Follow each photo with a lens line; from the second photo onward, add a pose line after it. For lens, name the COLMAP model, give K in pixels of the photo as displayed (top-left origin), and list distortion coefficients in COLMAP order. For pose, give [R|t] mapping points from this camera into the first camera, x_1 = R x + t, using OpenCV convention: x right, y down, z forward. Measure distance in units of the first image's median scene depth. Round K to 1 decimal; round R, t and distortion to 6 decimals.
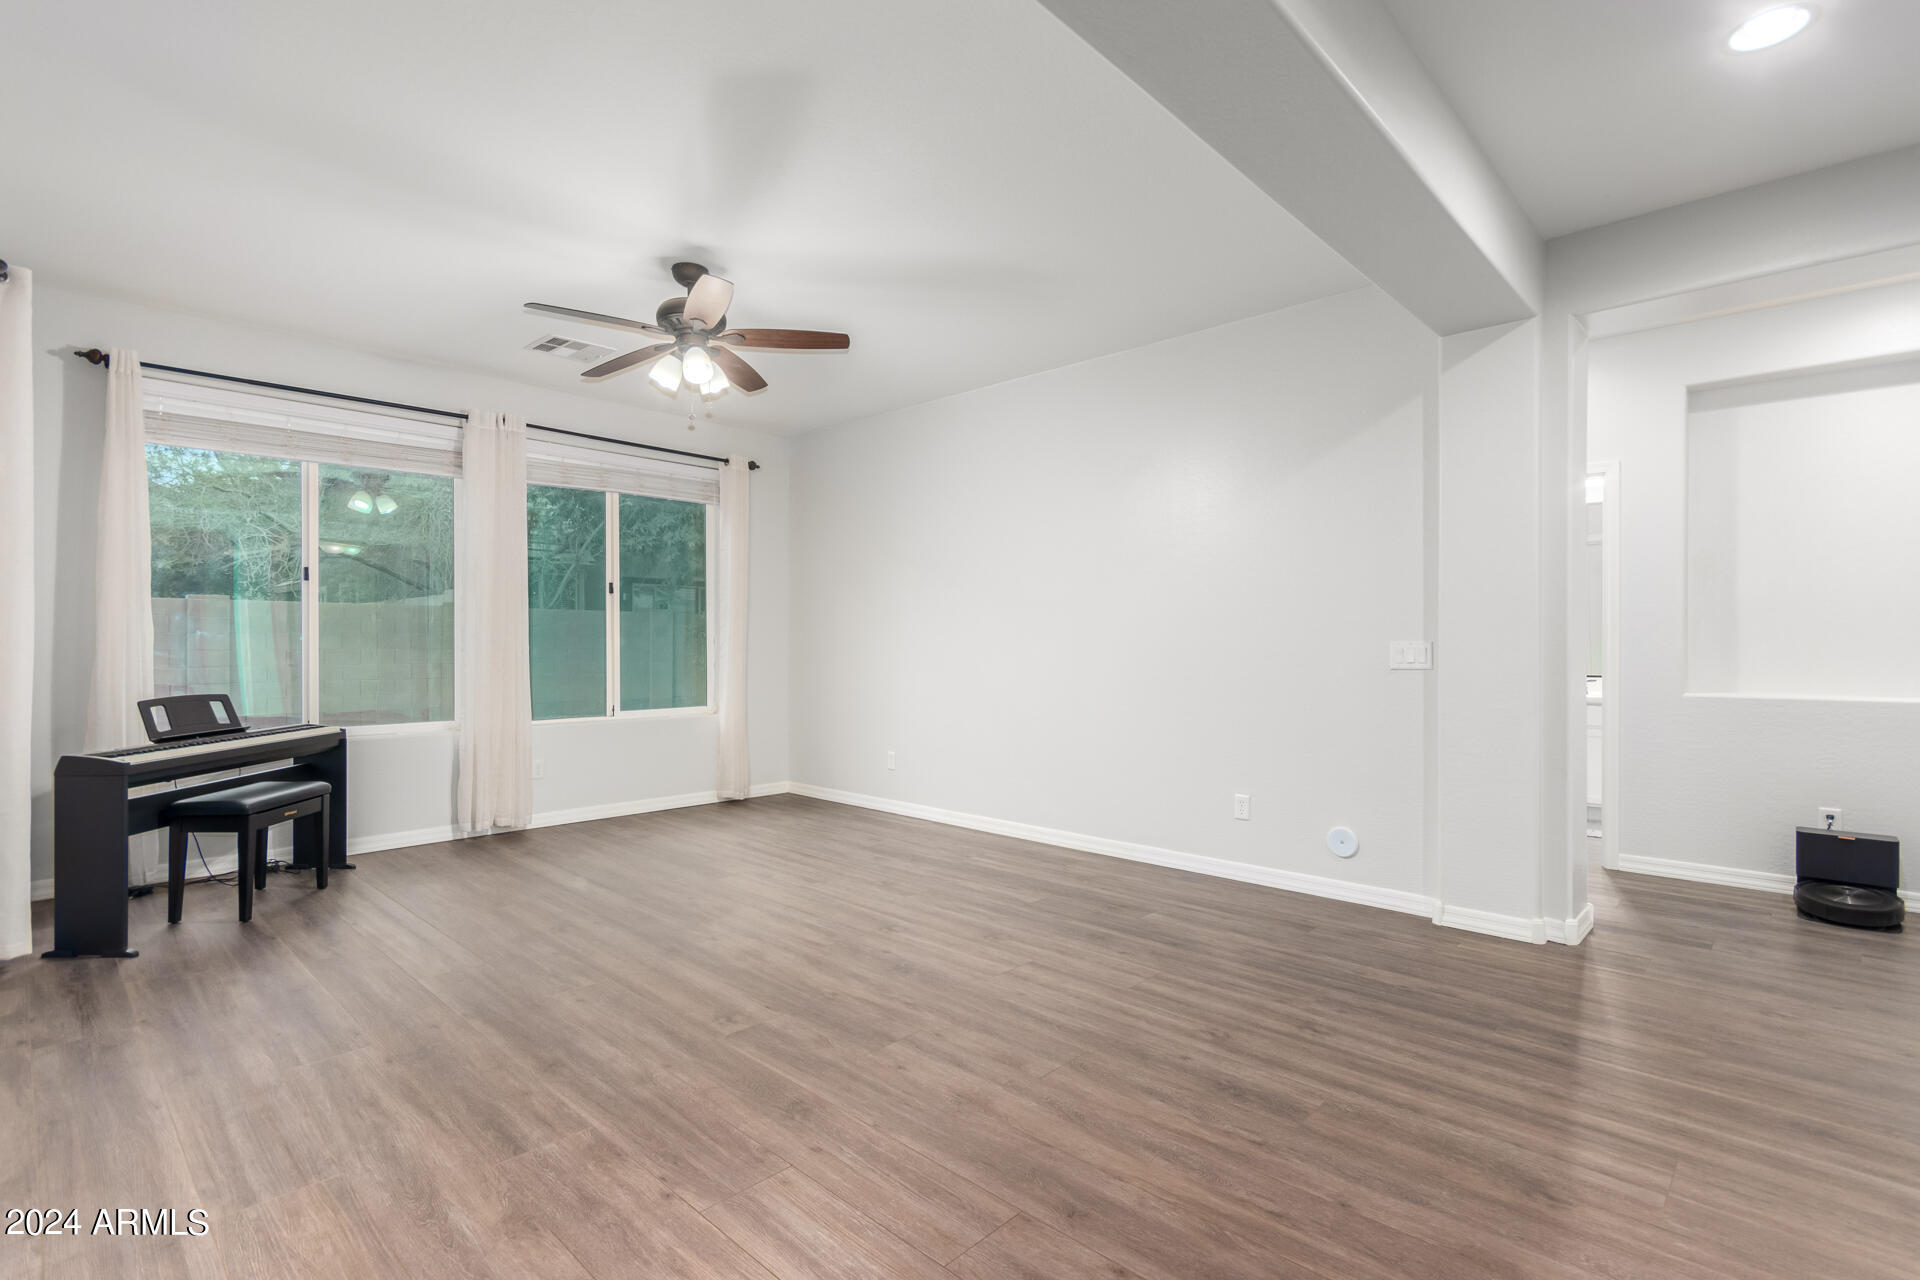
lens RADIAL K [[892.0, 0, 960.0], [0, 892.0, 640.0], [0, 0, 1]] dist [0.002685, -0.000091]
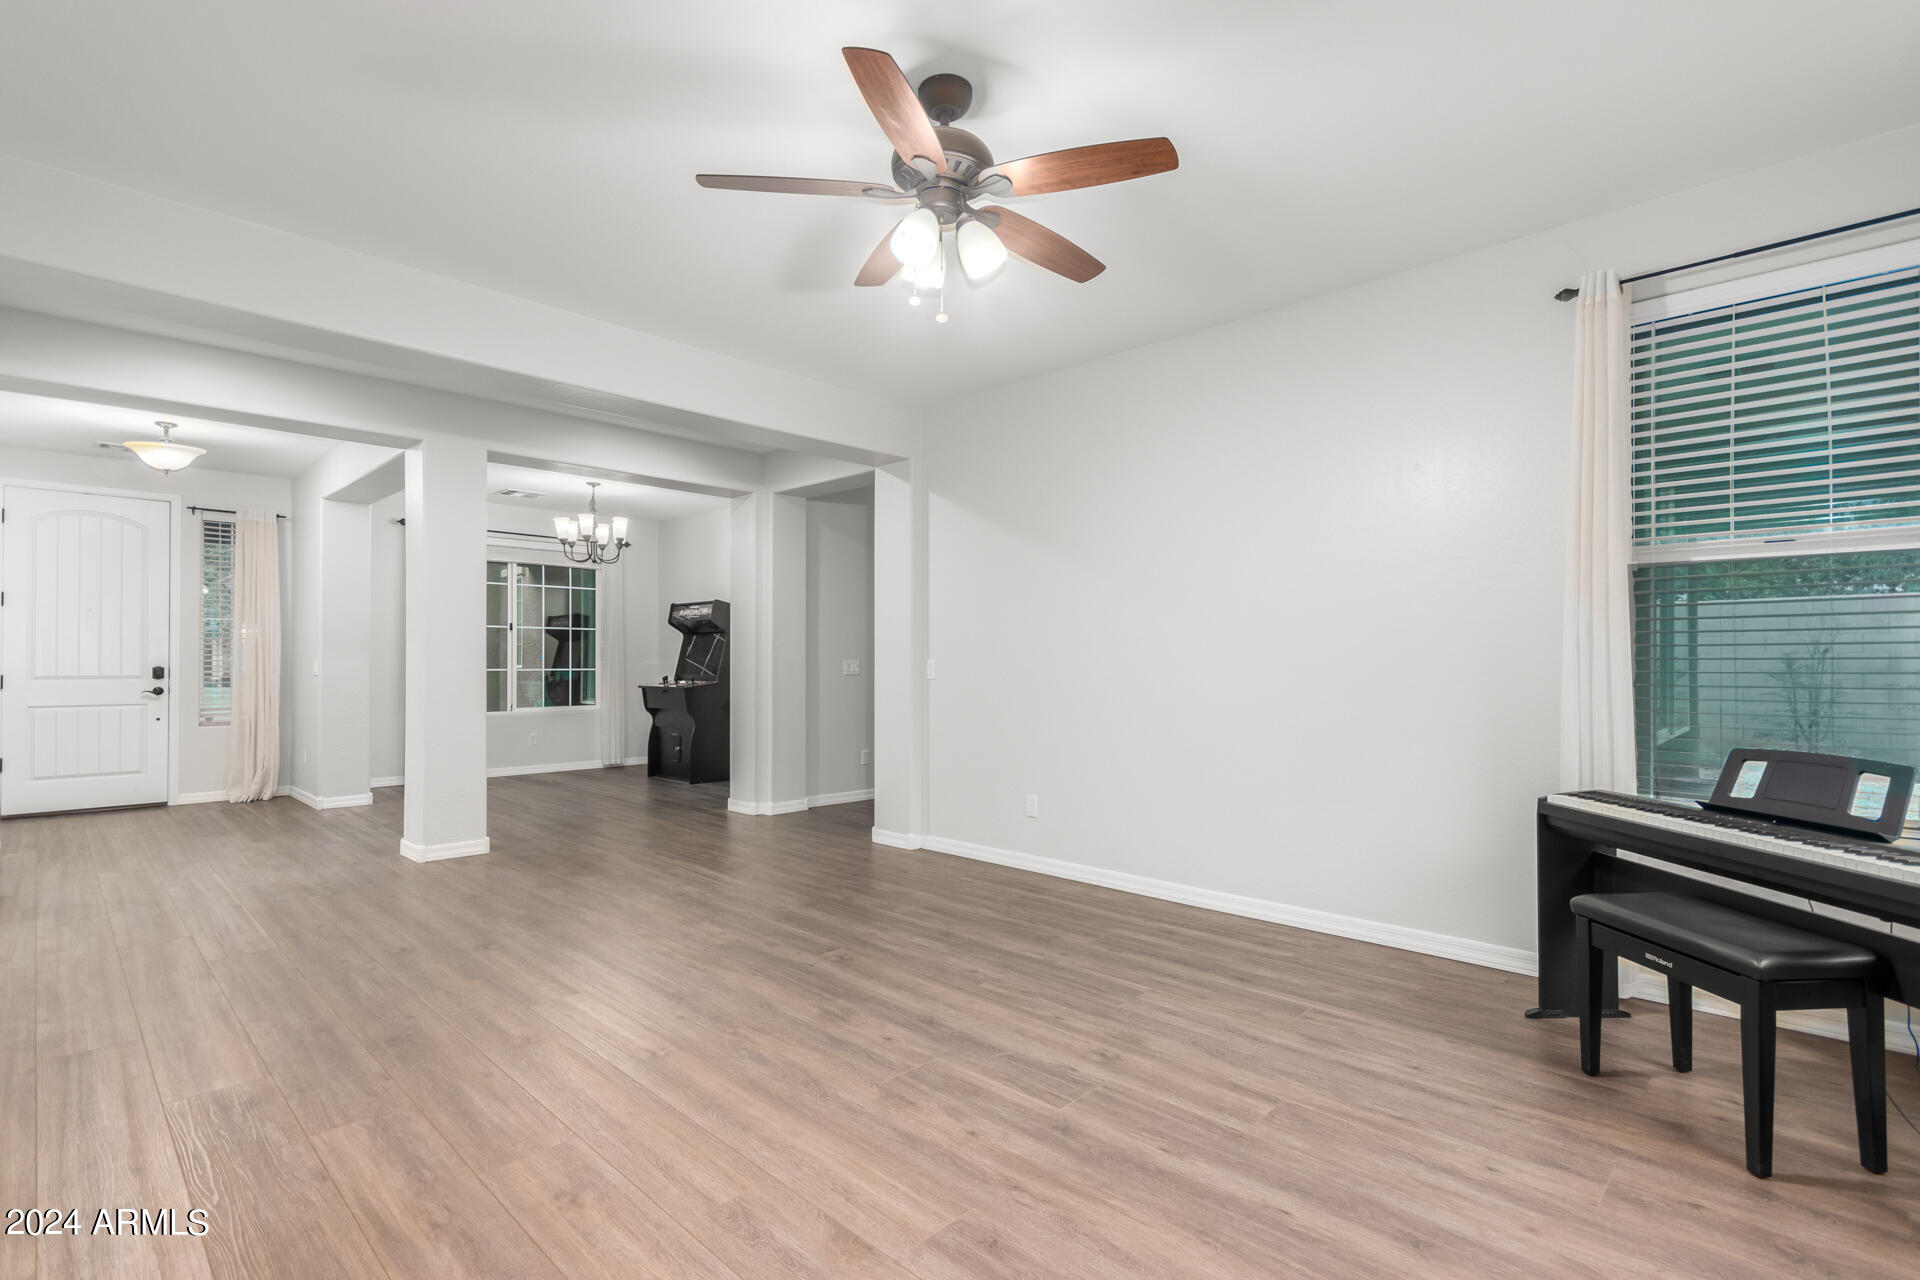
lens RADIAL K [[892.0, 0, 960.0], [0, 892.0, 640.0], [0, 0, 1]] dist [0.002685, -0.000091]
pose [[-0.999937, -0.001719, 0.011120, -0.446646], [-0.002025, 0.999617, -0.027592, 0.007478], [-0.011068, -0.027613, -0.999557, 2.310944]]
